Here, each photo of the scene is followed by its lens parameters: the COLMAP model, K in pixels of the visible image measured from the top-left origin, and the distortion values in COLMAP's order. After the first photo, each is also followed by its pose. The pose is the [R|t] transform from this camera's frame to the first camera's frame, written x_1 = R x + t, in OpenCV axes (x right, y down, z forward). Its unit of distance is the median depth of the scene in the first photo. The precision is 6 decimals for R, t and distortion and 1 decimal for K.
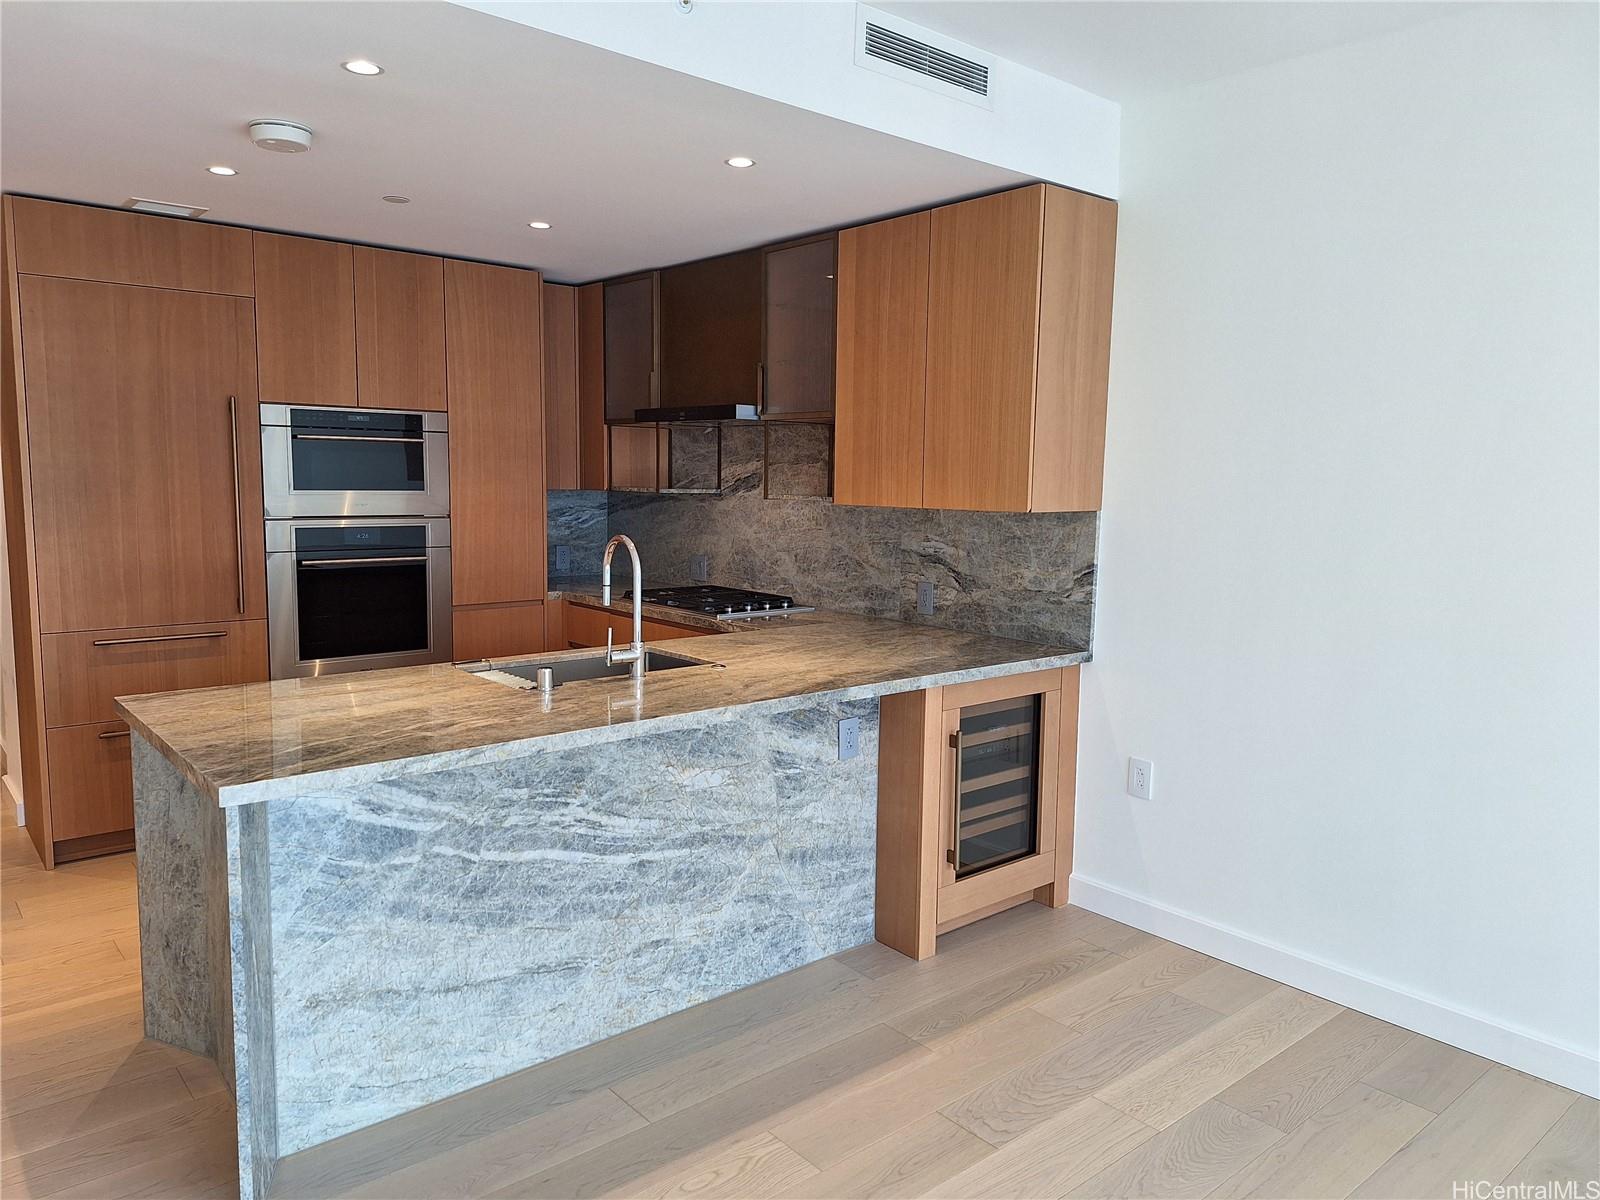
lens RADIAL K [[1106.6, 0, 800.0], [0, 1106.6, 600.0], [0, 0, 1]] dist [0.087703, -0.099625]
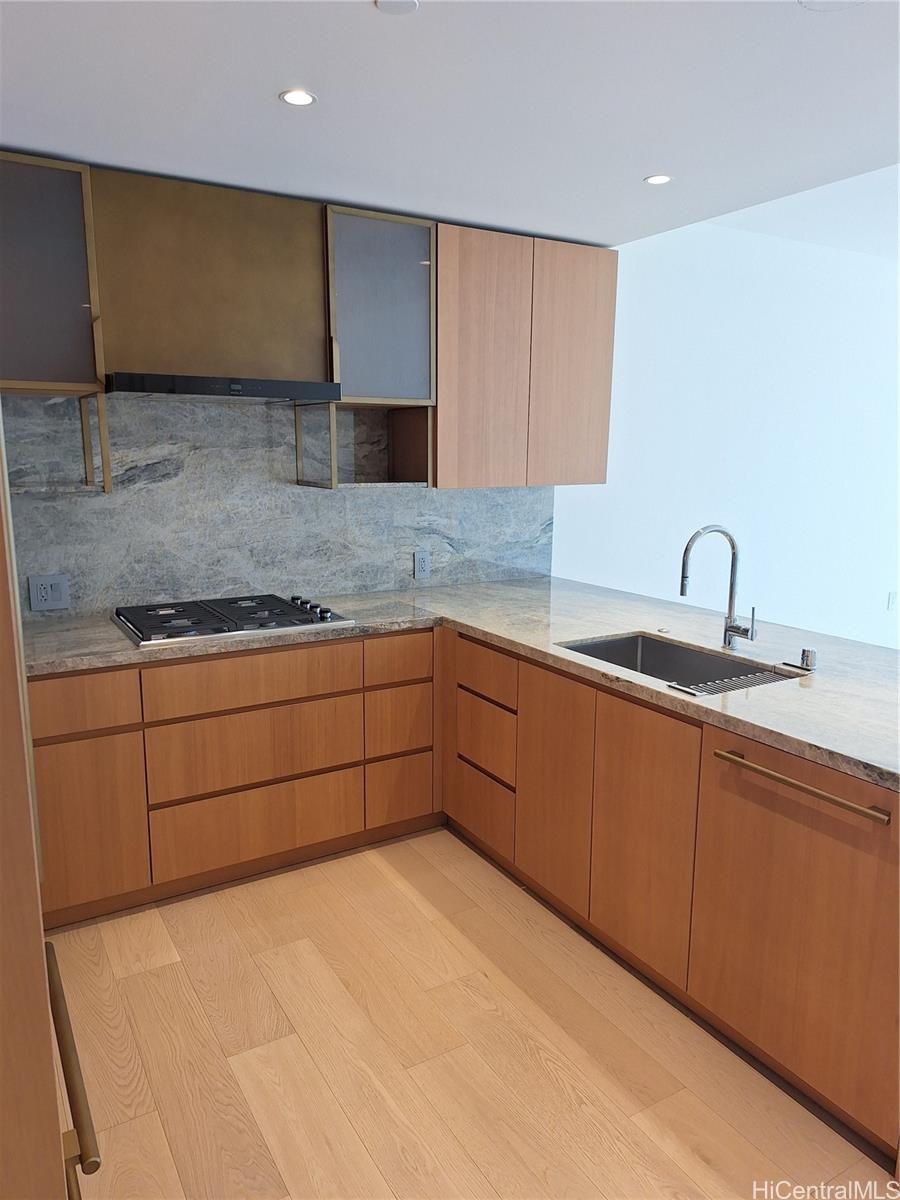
lens RADIAL K [[829.0, 0, 451.8], [0, 829.0, 607.4], [0, 0, 1]] dist [0.124832, -0.178541]
pose [[0.162917, -0.202950, 0.965541, -0.746452], [0.110734, 0.976194, 0.186505, -0.119277], [-0.980406, 0.076533, 0.181512, 0.821651]]
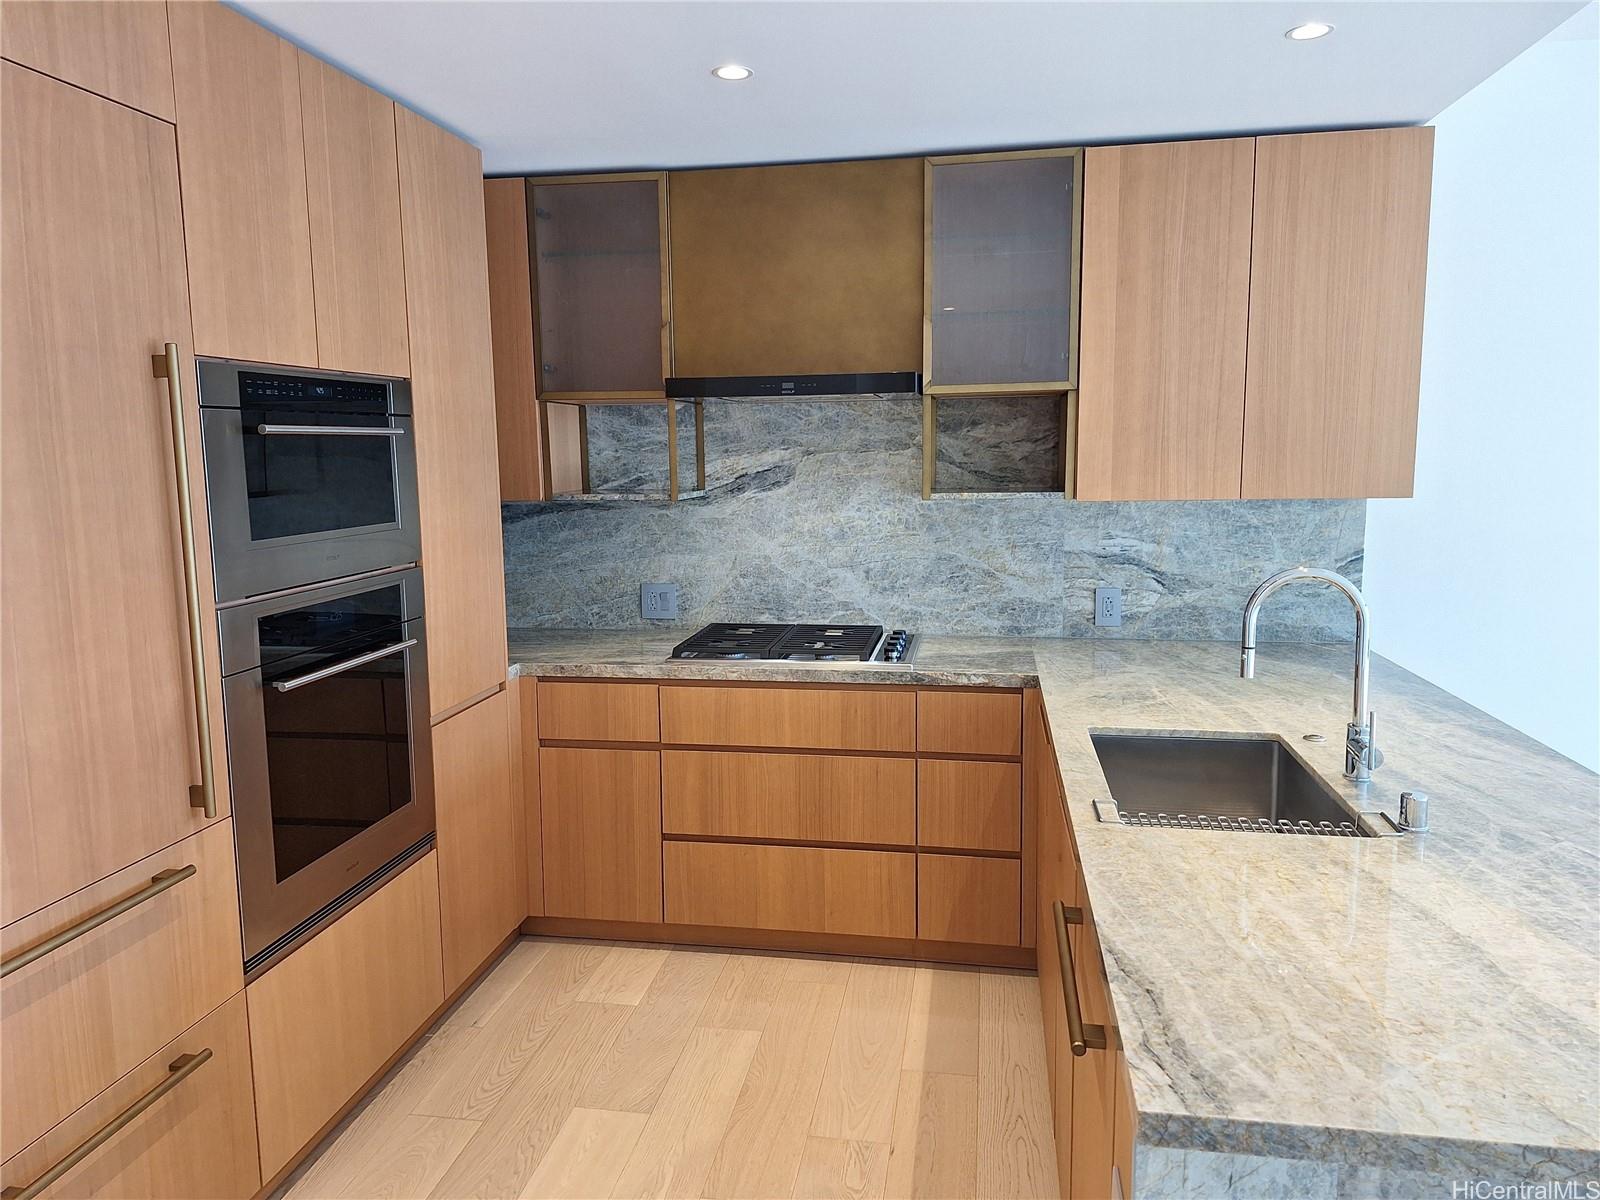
lens RADIAL K [[1105.3, 0, 793.9], [0, 1105.3, 588.5], [0, 0, 1]] dist [0.124832, -0.178541]
pose [[0.768606, -0.108376, 0.630475, -0.605058], [0.099832, 0.993791, 0.049124, -0.081403], [-0.631885, 0.025184, 0.774653, 0.502465]]
